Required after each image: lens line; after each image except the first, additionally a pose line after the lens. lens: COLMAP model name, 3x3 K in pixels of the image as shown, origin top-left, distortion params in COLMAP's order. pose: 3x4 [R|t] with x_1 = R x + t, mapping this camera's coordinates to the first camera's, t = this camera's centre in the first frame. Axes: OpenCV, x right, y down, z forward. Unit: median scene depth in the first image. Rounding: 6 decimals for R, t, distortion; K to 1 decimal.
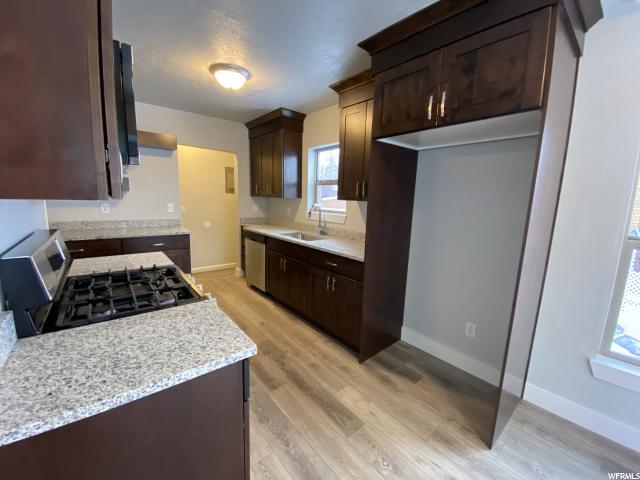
lens RADIAL K [[260.0, 0, 321.3], [0, 260.0, 236.8], [0, 0, 1]] dist [-0.003452, -0.010176]
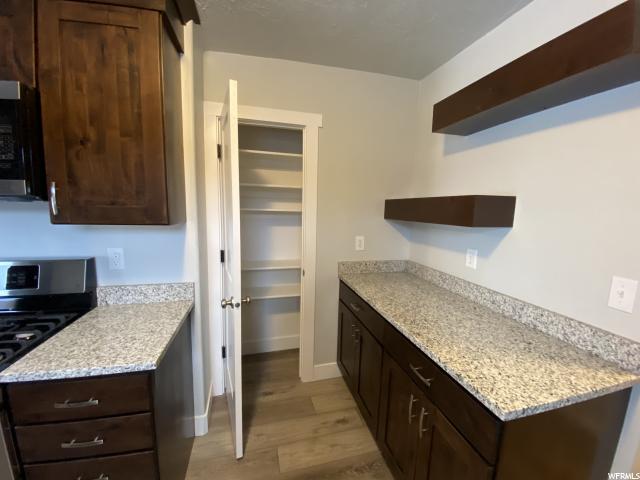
lens RADIAL K [[260.0, 0, 325.2], [0, 260.0, 241.1], [0, 0, 1]] dist [-0.003452, -0.010176]
pose [[-0.426430, 0.077738, -0.901174, -0.247456], [-0.177096, 0.969842, 0.167463, -0.179564], [0.887014, 0.231005, -0.399803, 0.941452]]
